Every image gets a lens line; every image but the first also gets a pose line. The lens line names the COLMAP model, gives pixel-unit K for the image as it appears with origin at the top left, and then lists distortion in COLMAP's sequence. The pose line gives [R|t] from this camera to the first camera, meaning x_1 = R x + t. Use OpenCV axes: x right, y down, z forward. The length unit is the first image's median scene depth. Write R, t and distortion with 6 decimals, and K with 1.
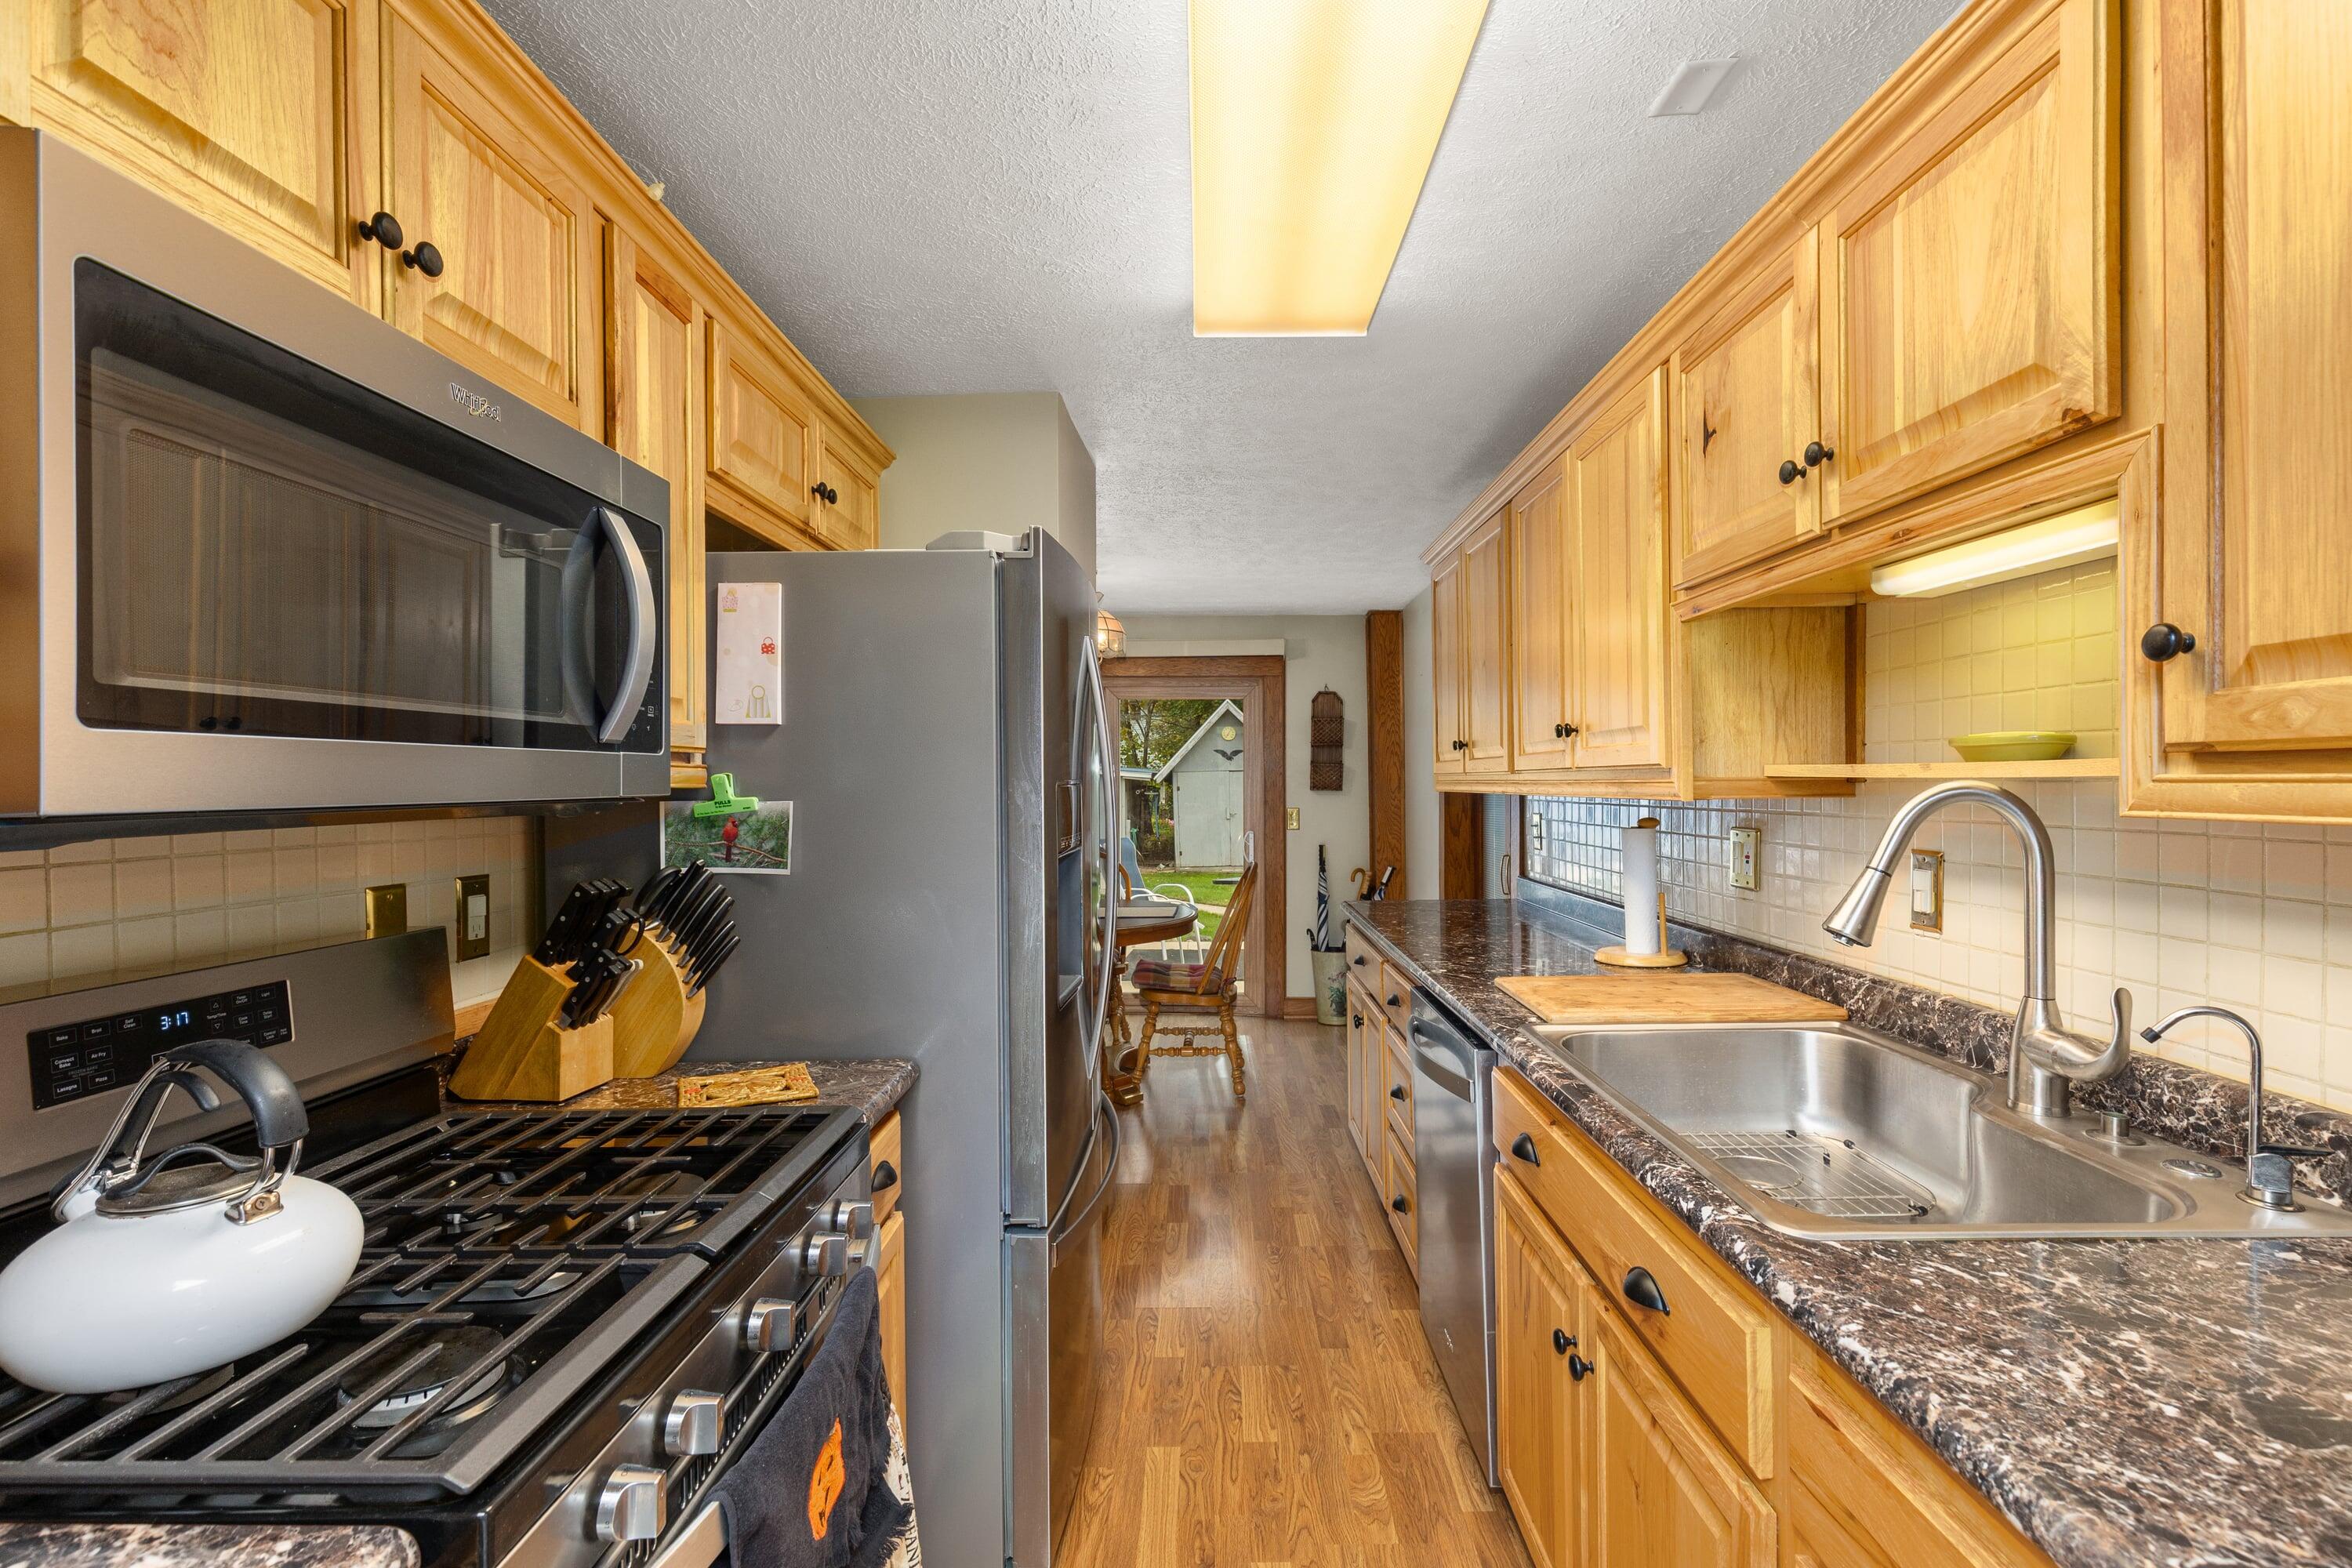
lens RADIAL K [[1073.8, 0, 1165.8], [0, 1073.8, 771.7], [0, 0, 1]] dist [0.008406, -0.001996]
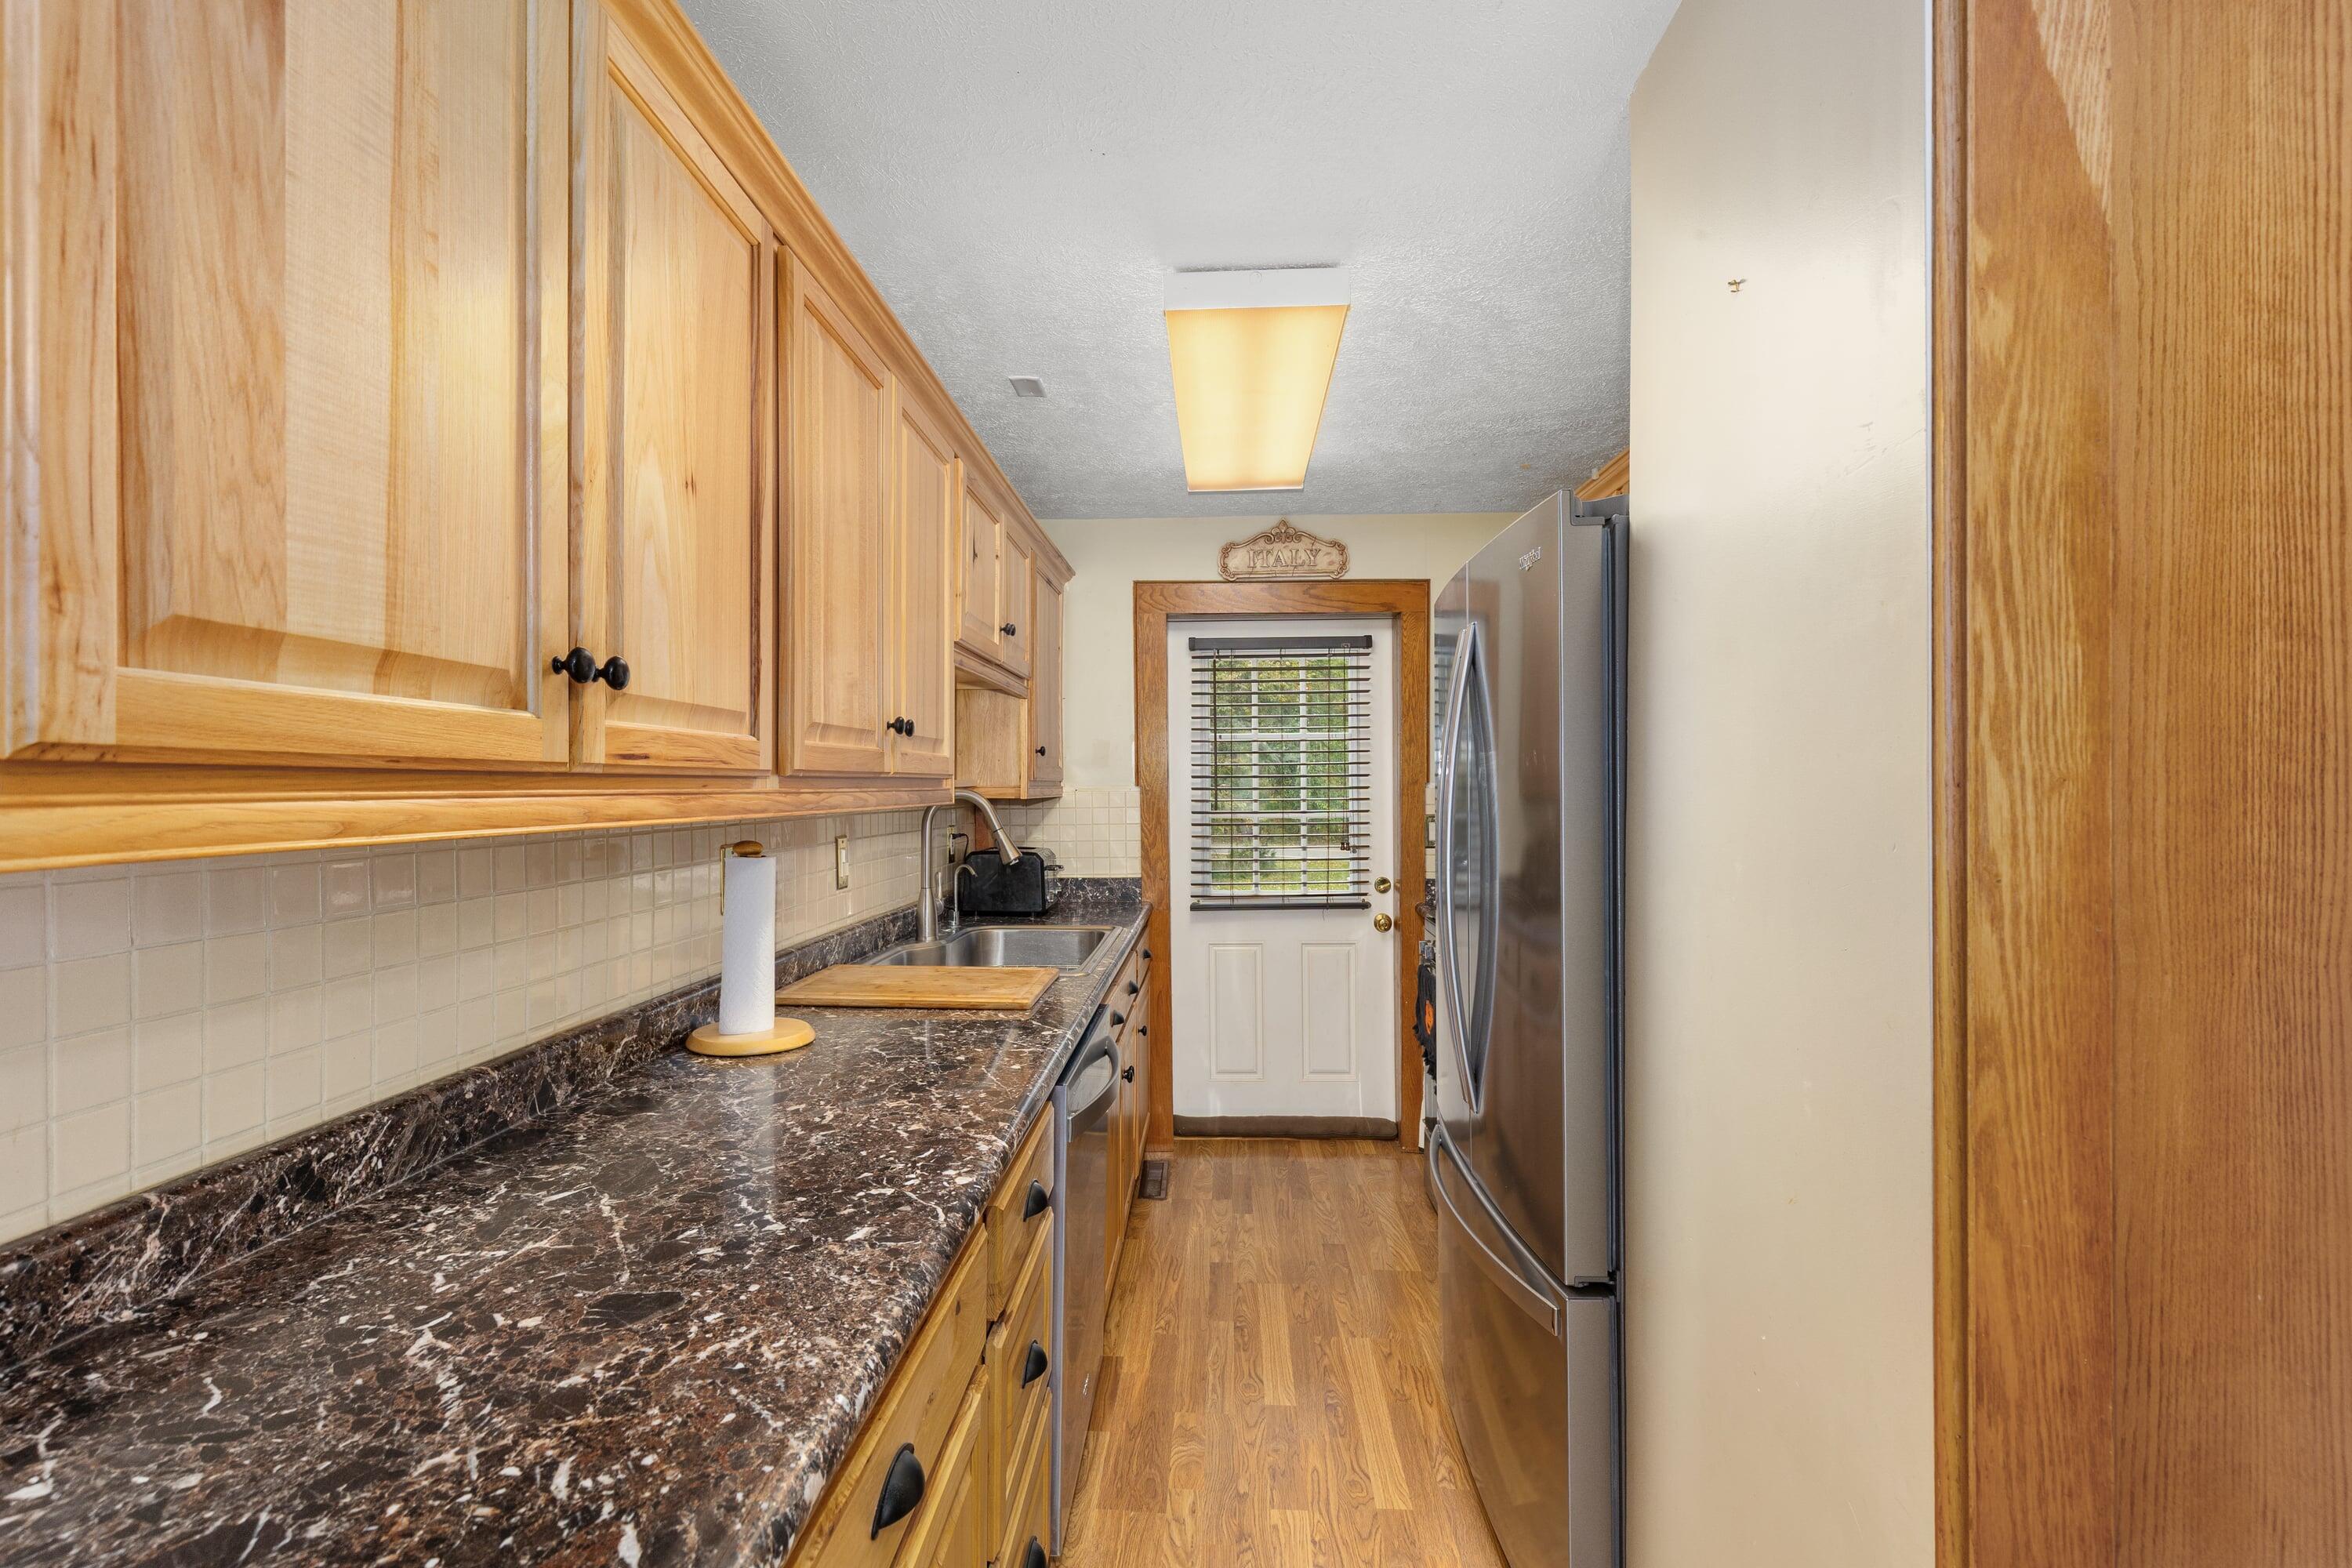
lens RADIAL K [[1073.8, 0, 1198.0], [0, 1073.8, 789.9], [0, 0, 1]] dist [0.008406, -0.001996]
pose [[-0.999991, 0.001581, 0.003990, 0.354735], [0.001616, 0.999962, 0.008621, 0.001930], [-0.003976, 0.008627, -0.999955, 1.983476]]
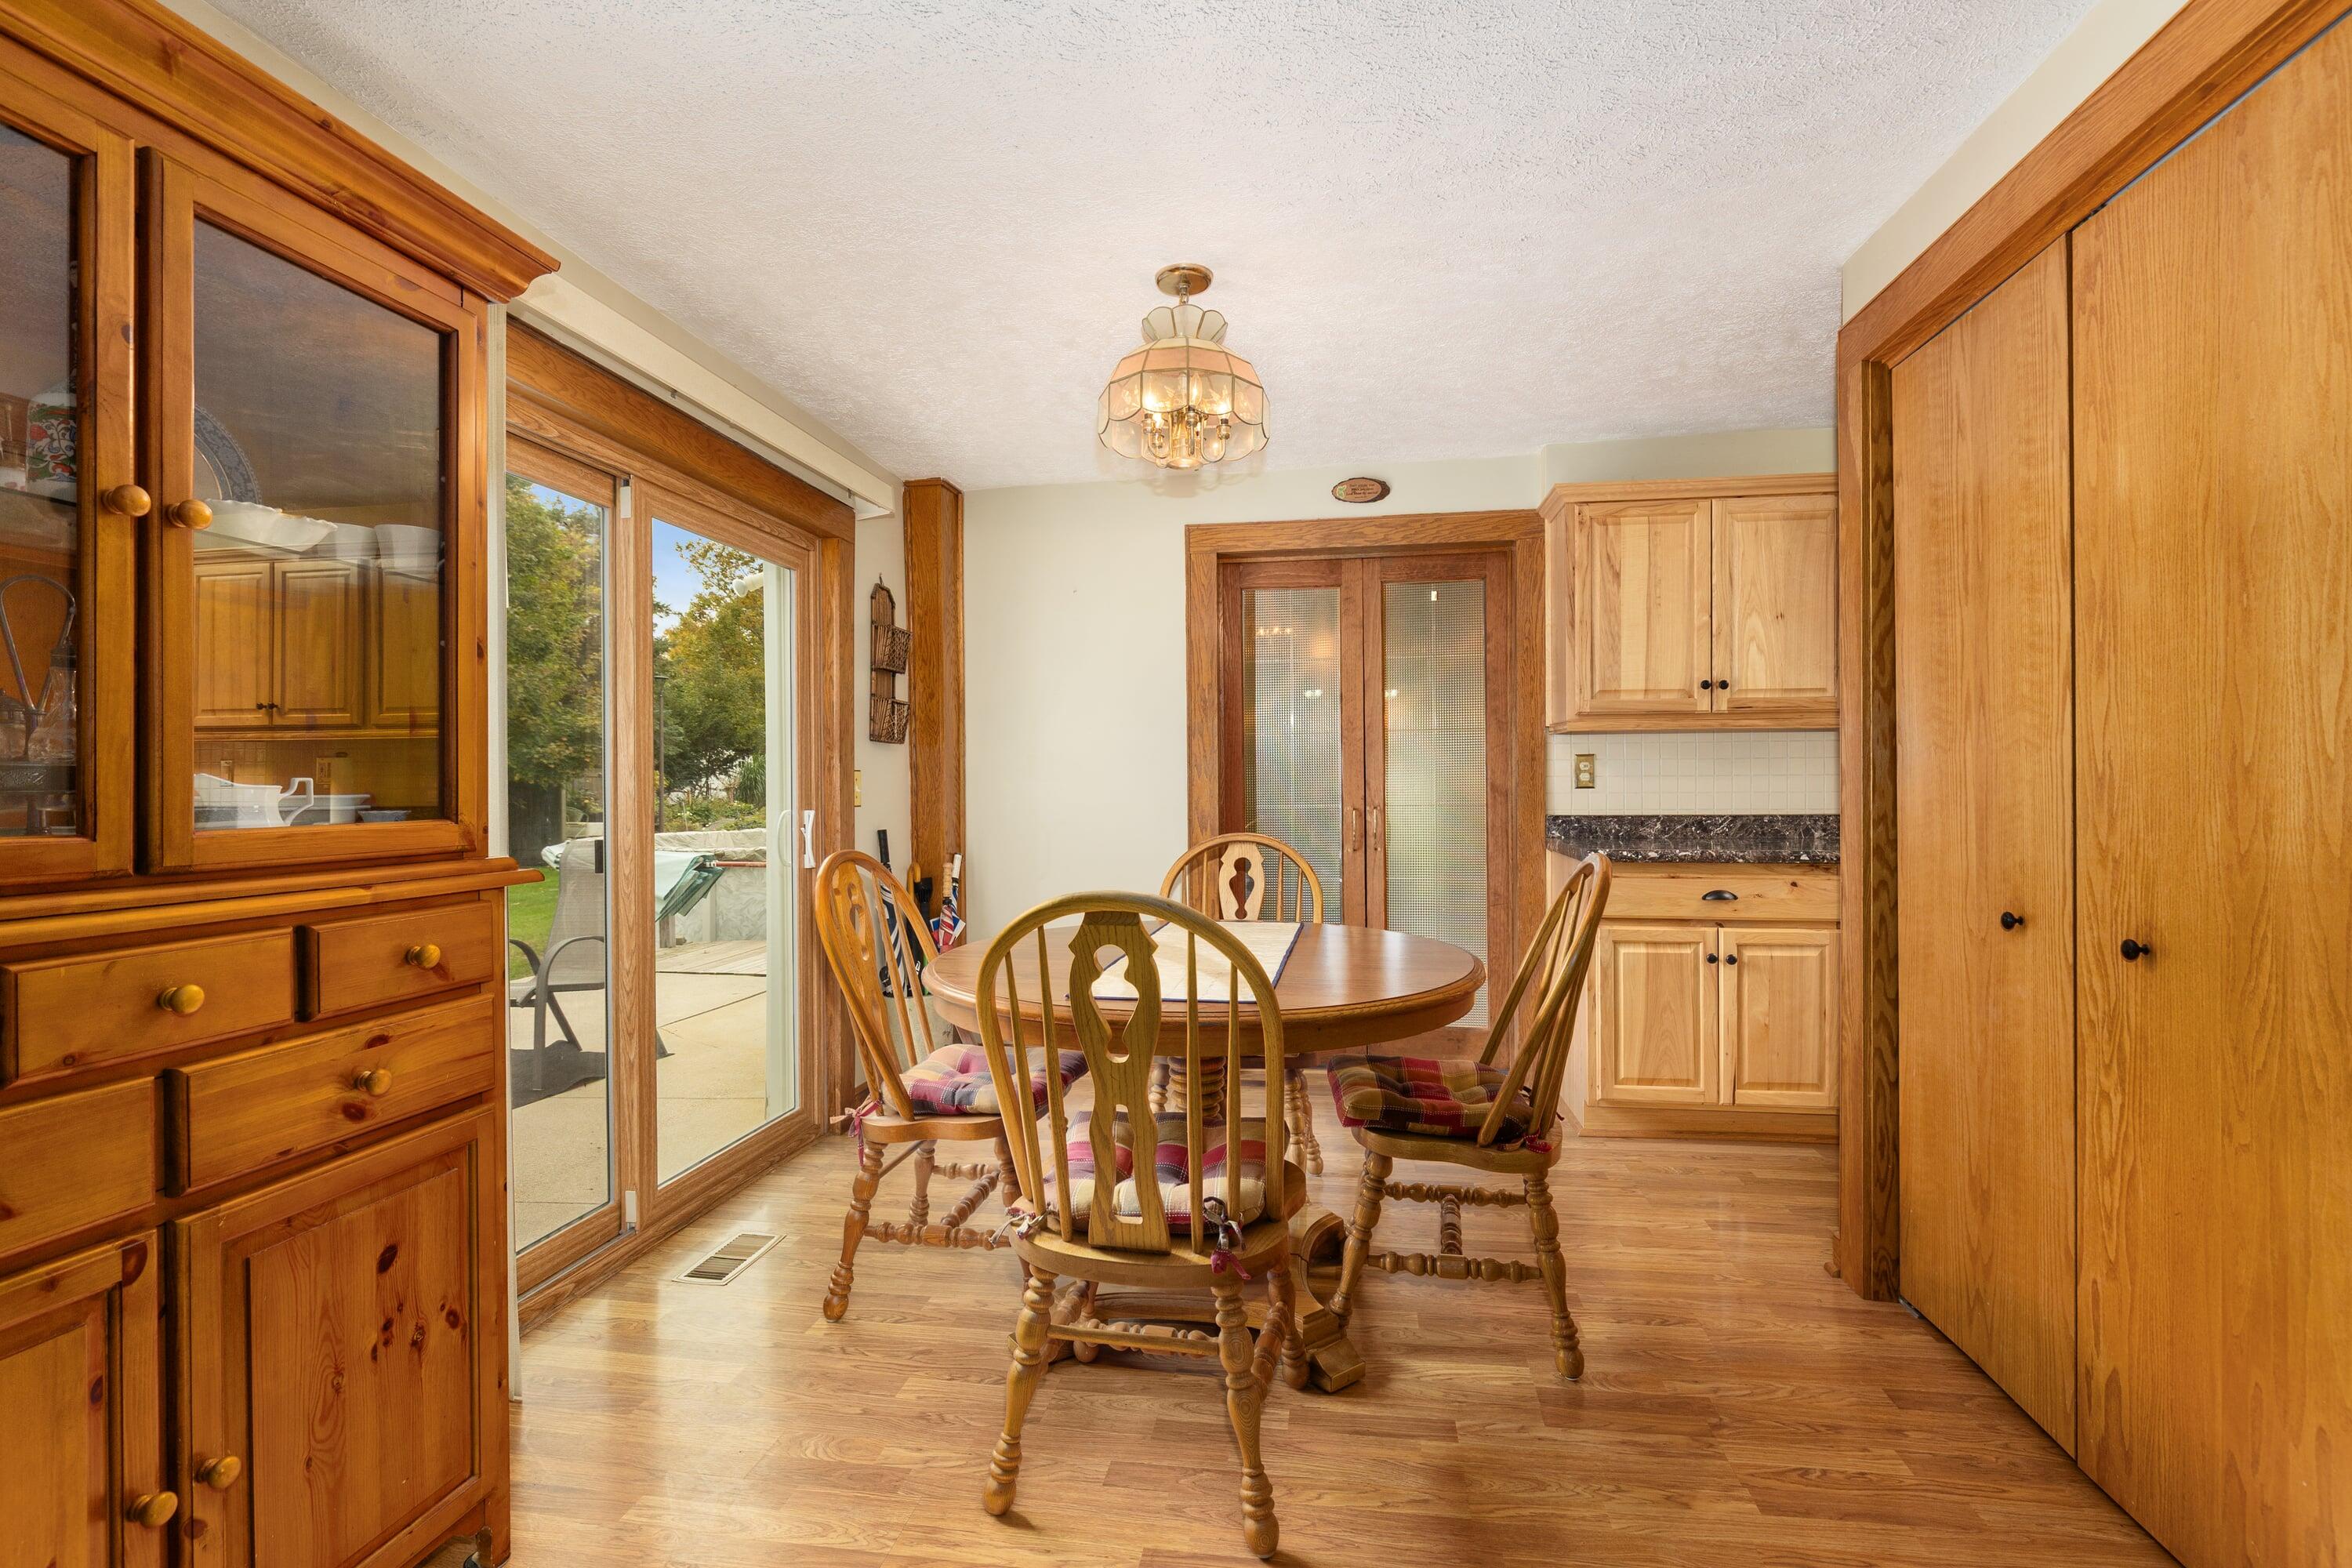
lens RADIAL K [[1138.6, 0, 1171.4], [0, 1138.6, 797.4], [0, 0, 1]] dist [0.002195, -0.000231]
pose [[0.123742, 0.005841, 0.992297, -3.943133], [0.002900, 0.999976, -0.006248, 0.368731], [-0.992310, 0.003651, 0.123722, 2.440597]]
